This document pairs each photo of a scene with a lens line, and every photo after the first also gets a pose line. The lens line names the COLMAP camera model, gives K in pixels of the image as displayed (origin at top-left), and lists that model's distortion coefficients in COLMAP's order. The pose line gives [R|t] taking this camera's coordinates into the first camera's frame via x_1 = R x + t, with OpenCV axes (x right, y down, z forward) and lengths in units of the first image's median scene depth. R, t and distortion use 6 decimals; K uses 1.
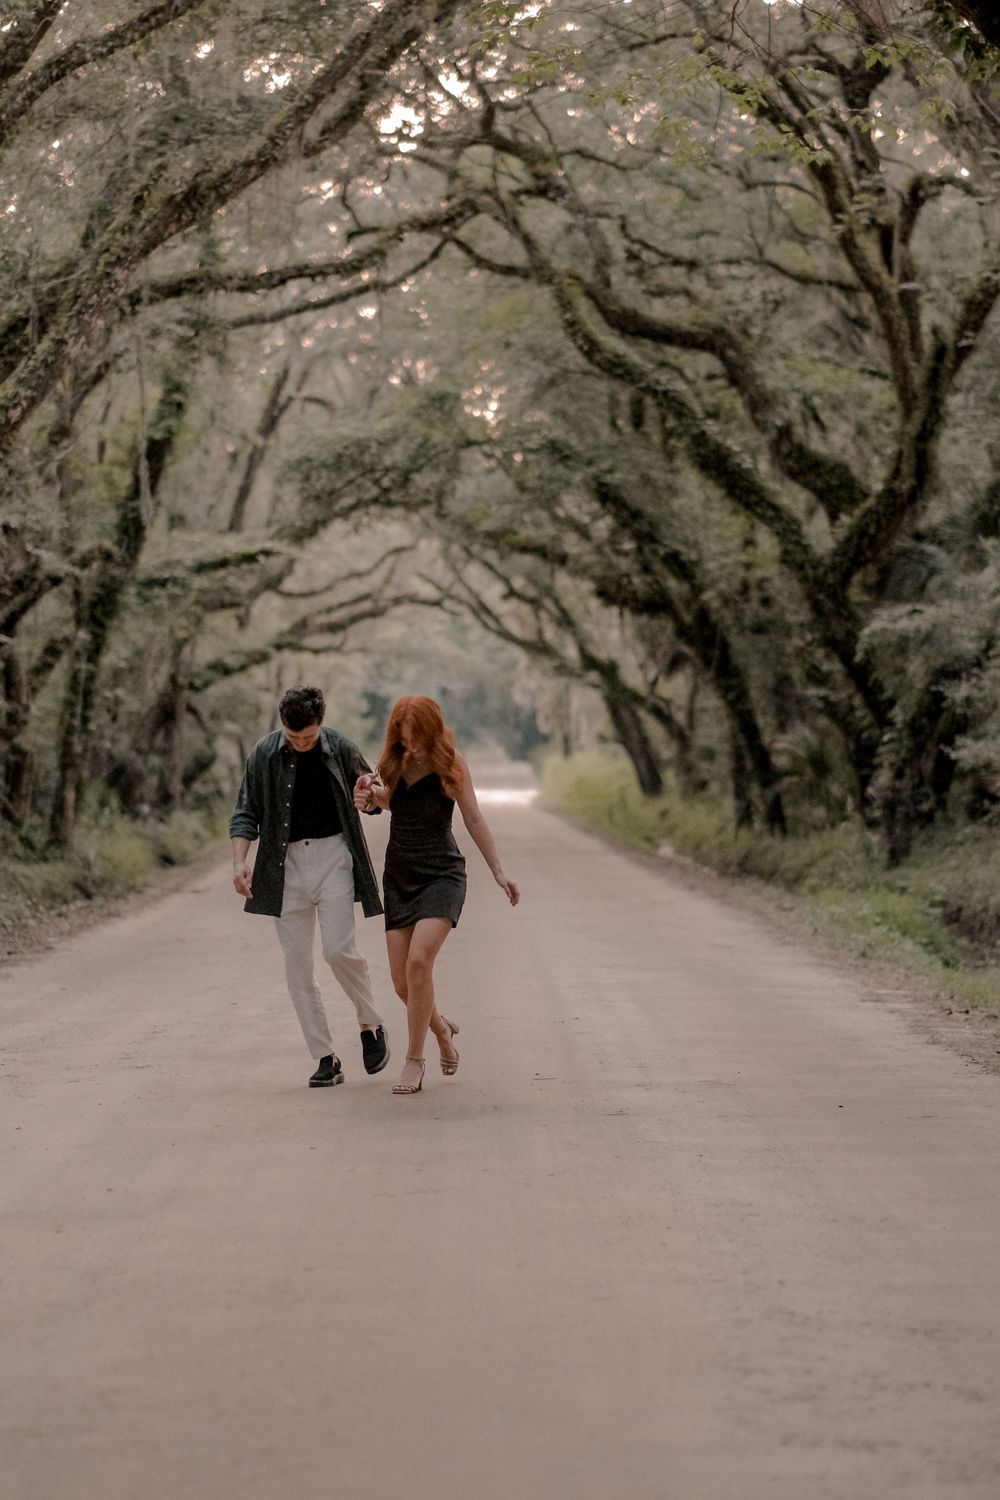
lens RADIAL K [[4123.0, 0, 500.0], [0, 4123.0, 750.0], [0, 0, 1]] dist [0.022329, -0.905964]
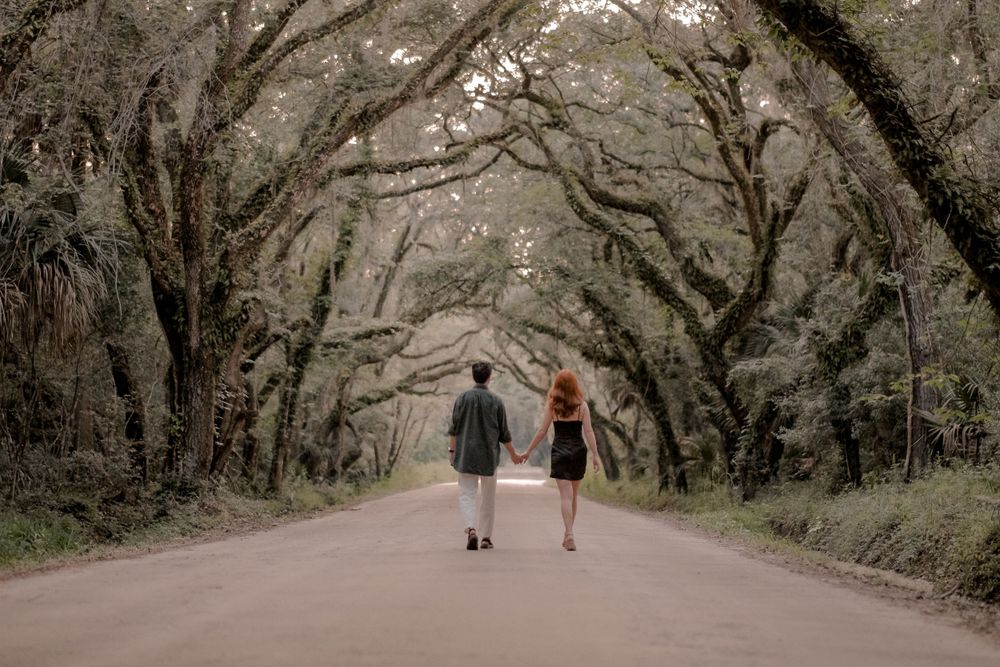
lens RADIAL K [[2561.2, 0, 500.0], [0, 2561.2, 333.5], [0, 0, 1]] dist [0.010416, -0.355594]
pose [[0.999701, 0.021655, -0.011349, 0.000538], [-0.022352, 0.997609, -0.065392, 0.027189], [0.009905, 0.065627, 0.997795, -0.098894]]
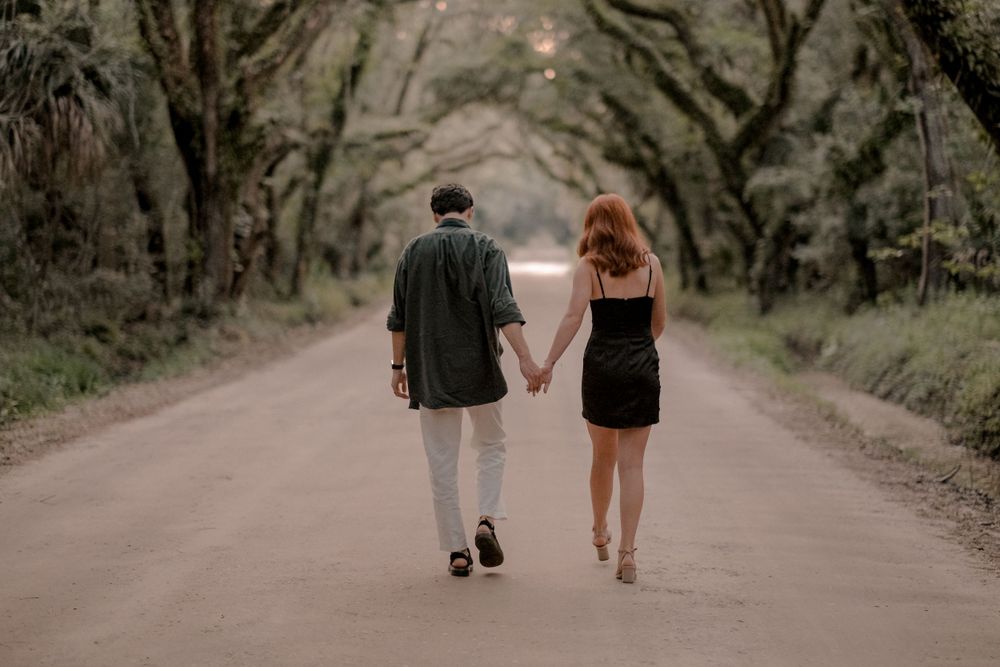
lens RADIAL K [[2561.2, 0, 500.0], [0, 2561.2, 333.5], [0, 0, 1]] dist [0.010416, -0.355594]
pose [[0.999574, 0.018471, -0.022596, 0.006115], [-0.017543, 0.999022, 0.040594, -0.006548], [0.023324, -0.040180, 0.998920, -0.103471]]
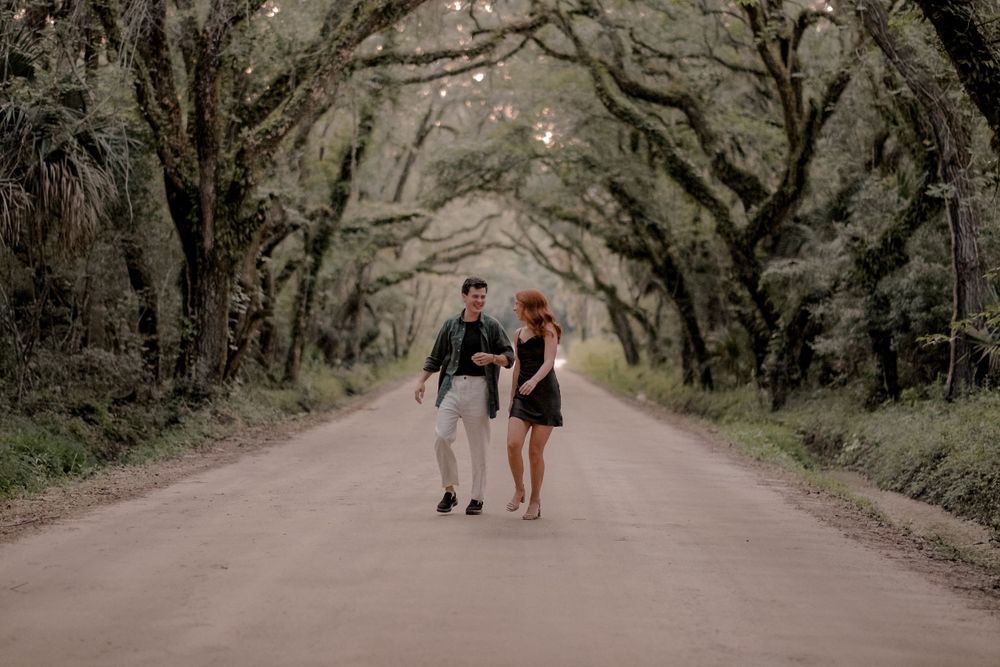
lens RADIAL K [[2459.2, 0, 468.5], [0, 2459.2, 312.9], [0, 0, 1]] dist [0.023775, -0.611882]
pose [[0.998926, 0.037685, -0.026964, -0.006005], [-0.037935, 0.999241, -0.008828, 0.001294], [0.026611, 0.009841, 0.999597, -0.029002]]
